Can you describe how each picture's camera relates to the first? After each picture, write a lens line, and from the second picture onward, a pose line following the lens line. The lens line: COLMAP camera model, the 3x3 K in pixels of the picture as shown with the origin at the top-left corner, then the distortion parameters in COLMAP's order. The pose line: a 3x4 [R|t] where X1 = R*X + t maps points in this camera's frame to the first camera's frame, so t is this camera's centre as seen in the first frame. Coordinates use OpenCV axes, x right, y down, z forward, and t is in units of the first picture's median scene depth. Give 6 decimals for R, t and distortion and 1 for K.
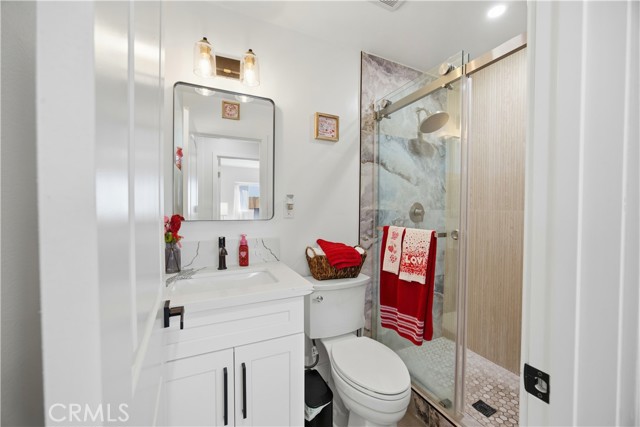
lens RADIAL K [[246.3, 0, 320.0], [0, 246.3, 213.5], [0, 0, 1]] dist [-0.011267, -0.000024]
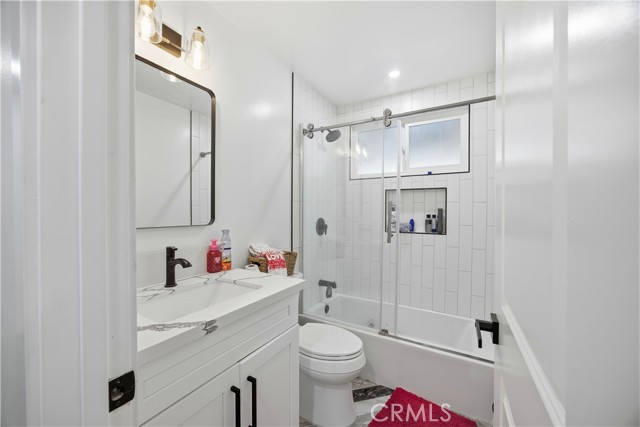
lens RADIAL K [[246.3, 0, 320.0], [0, 246.3, 213.5], [0, 0, 1]] dist [-0.011267, -0.000024]
pose [[0.827498, -0.014681, 0.561276, -0.350198], [0.015530, 0.999874, 0.003257, -0.001364], [-0.561254, 0.006022, 0.827622, 0.035894]]
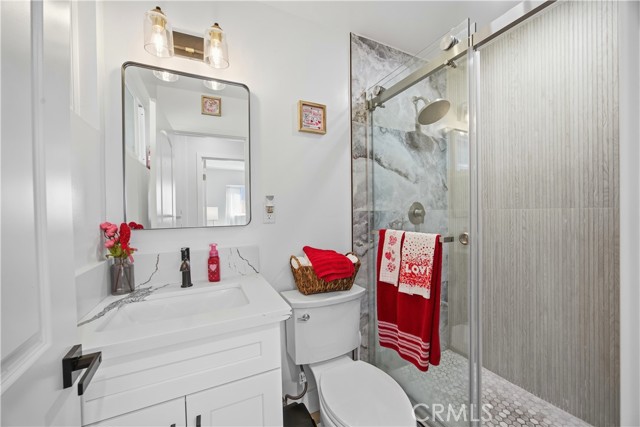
lens RADIAL K [[246.4, 0, 321.7], [0, 246.4, 214.8], [0, 0, 1]] dist [-0.001490, -0.000024]
pose [[0.999637, -0.021840, 0.015807, 0.040340], [0.021924, 0.999746, -0.005127, -0.001461], [-0.015691, 0.005472, 0.999862, 0.127759]]
